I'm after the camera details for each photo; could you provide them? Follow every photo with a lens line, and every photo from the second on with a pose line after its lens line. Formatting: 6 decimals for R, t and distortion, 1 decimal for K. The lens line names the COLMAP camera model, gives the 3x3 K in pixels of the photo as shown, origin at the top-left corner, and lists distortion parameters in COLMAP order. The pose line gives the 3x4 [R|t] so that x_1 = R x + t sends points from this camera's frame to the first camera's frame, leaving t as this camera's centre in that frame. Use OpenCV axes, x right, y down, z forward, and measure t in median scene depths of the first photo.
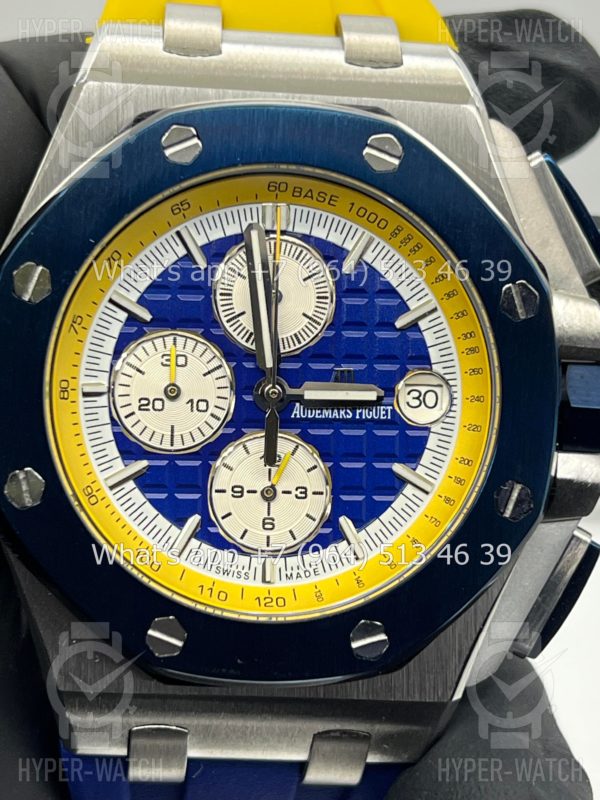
lens RADIAL K [[1871.1, 0, 296.7], [0, 1871.1, 397.8], [0, 0, 1]] dist [0.231414, 0.000000]
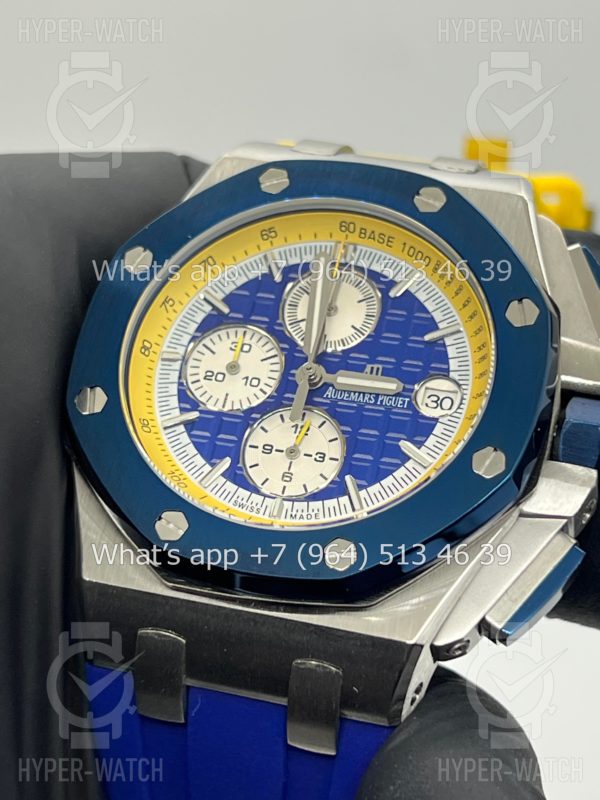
lens RADIAL K [[1871.1, 0, 297.0], [0, 1871.1, 404.1], [0, 0, 1]] dist [0.231414, 0.000000]
pose [[0.948547, 0.074057, -0.307855, 0.346762], [-0.205578, 0.883515, -0.420880, 0.517399], [0.240825, 0.462512, 0.853279, -0.013547]]
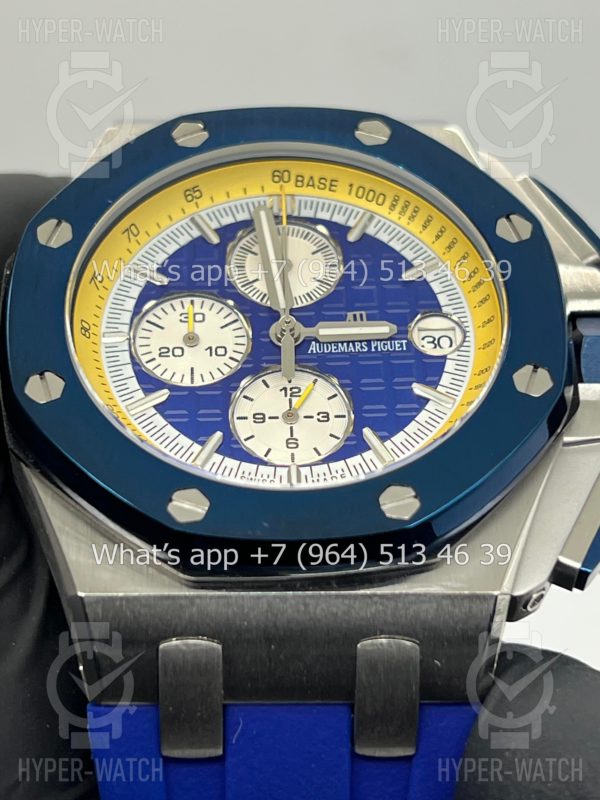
lens RADIAL K [[1871.1, 0, 293.8], [0, 1871.1, 391.2], [0, 0, 1]] dist [0.231414, 0.000000]
pose [[0.994854, -0.095690, -0.033305, 0.021386], [0.059257, 0.816139, -0.574809, 0.613485], [0.082185, 0.569877, 0.817610, 0.177777]]
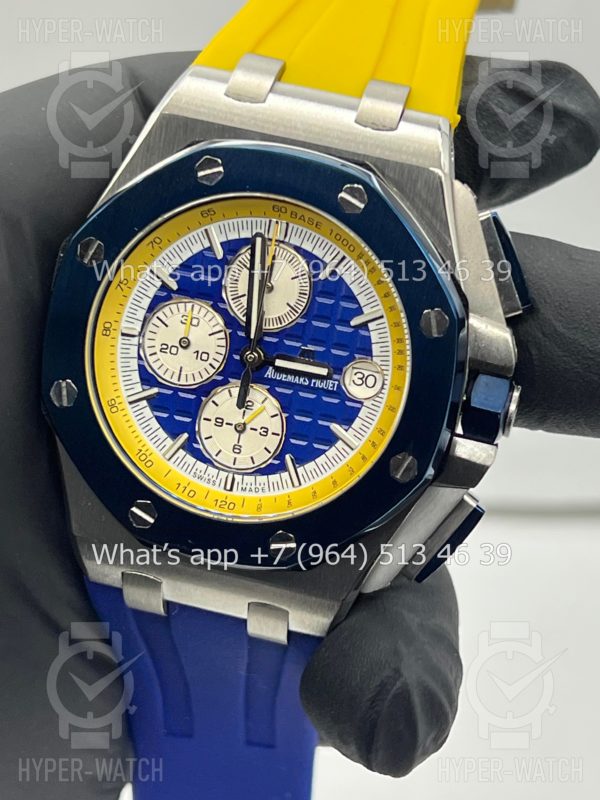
lens RADIAL K [[1871.1, 0, 304.7], [0, 1871.1, 399.7], [0, 0, 1]] dist [0.231414, 0.000000]
pose [[0.955629, 0.184585, -0.229568, 0.343656], [-0.164335, 0.980846, 0.104571, -0.121332], [0.244473, -0.062205, 0.967659, -0.322261]]
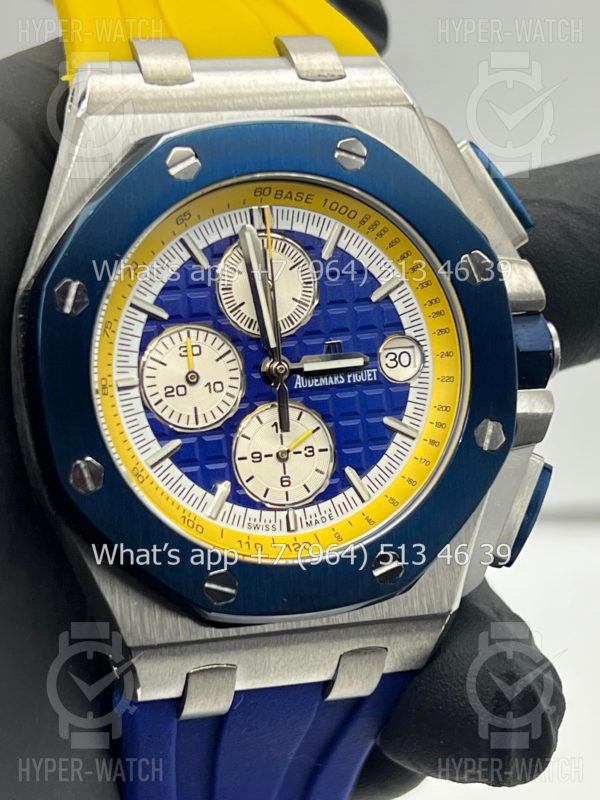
lens RADIAL K [[1871.1, 0, 299.3], [0, 1871.1, 400.1], [0, 0, 1]] dist [0.231414, 0.000000]
pose [[0.978175, -0.117042, 0.171684, -0.200599], [0.114412, 0.993114, 0.025169, -0.011117], [-0.173448, -0.004977, 0.984831, -0.145379]]
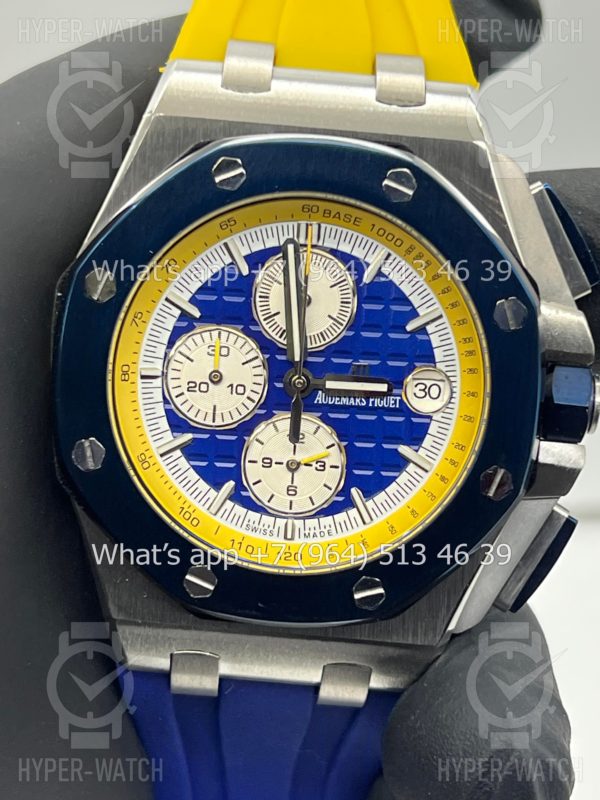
lens RADIAL K [[1871.1, 0, 283.8], [0, 1871.1, 400.0], [0, 0, 1]] dist [0.231414, 0.000000]
pose [[0.995804, 0.045935, -0.079150, 0.071795], [-0.040654, 0.996918, 0.067088, -0.070335], [0.081988, -0.063589, 0.994603, -0.184196]]
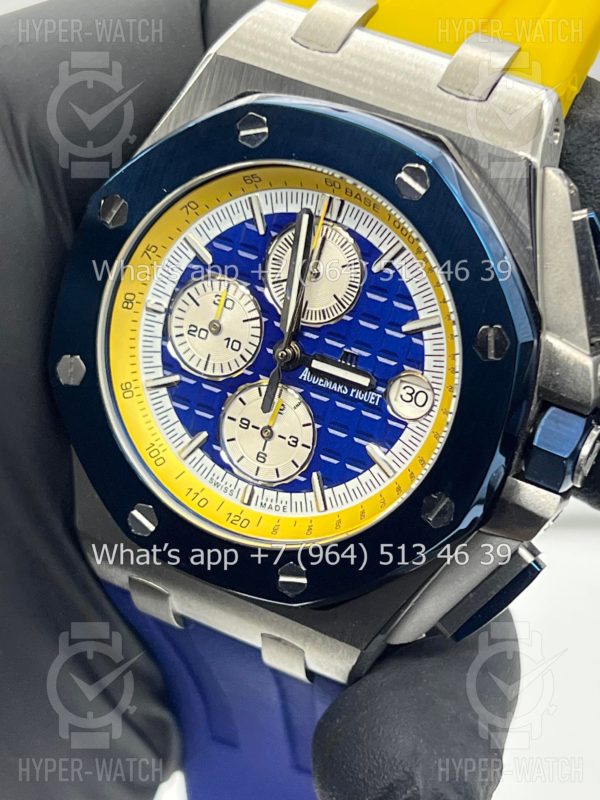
lens RADIAL K [[1871.1, 0, 303.3], [0, 1871.1, 405.4], [0, 0, 1]] dist [0.231414, 0.000000]
pose [[0.865847, 0.312090, -0.391036, 0.460606], [-0.246072, 0.946166, 0.210282, -0.219165], [0.435611, -0.085849, 0.896032, -0.044279]]
